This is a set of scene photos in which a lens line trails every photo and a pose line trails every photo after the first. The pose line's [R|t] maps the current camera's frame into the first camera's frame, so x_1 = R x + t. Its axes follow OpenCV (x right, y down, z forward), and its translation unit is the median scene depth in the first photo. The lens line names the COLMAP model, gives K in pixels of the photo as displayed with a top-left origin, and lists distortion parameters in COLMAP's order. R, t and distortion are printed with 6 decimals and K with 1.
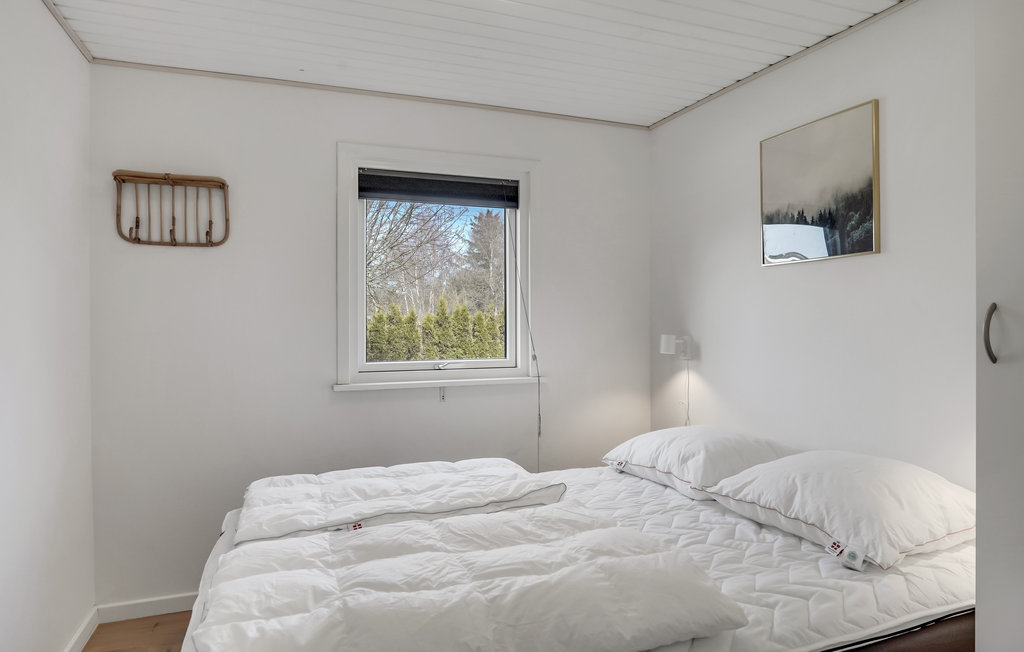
lens RADIAL K [[601.9, 0, 533.3], [0, 601.9, 340.5], [0, 0, 1]] dist [-0.070753, 0.046619]
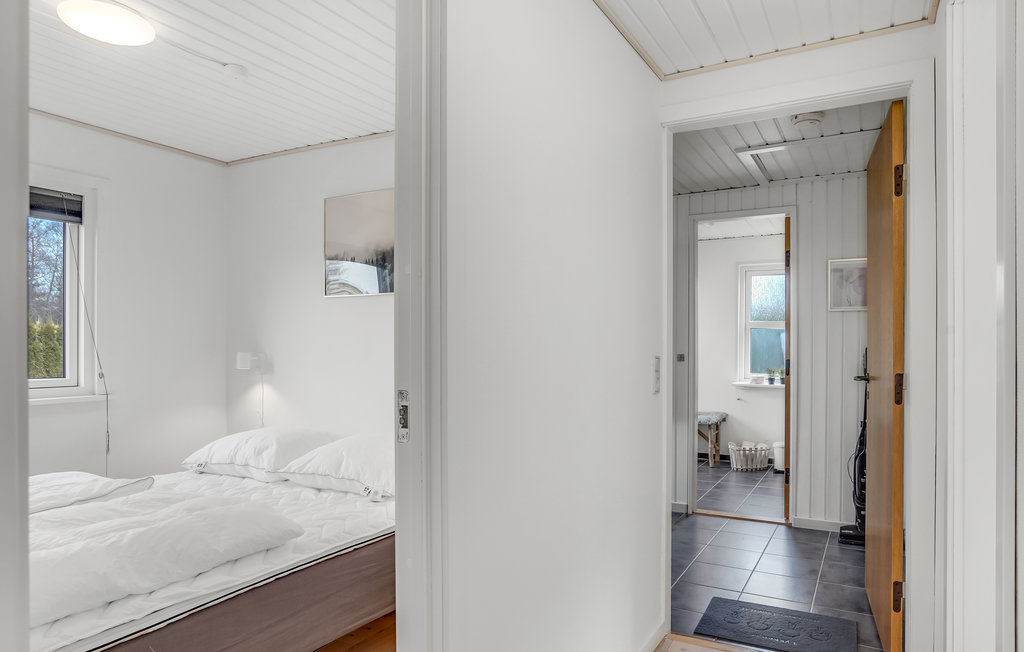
lens RADIAL K [[601.9, 0, 533.3], [0, 601.9, 340.5], [0, 0, 1]] dist [-0.070753, 0.046619]
pose [[0.777988, 0.010618, 0.628189, -0.084298], [0.011836, 0.999432, -0.031551, 0.015189], [-0.628167, 0.031982, 0.777421, -0.334500]]
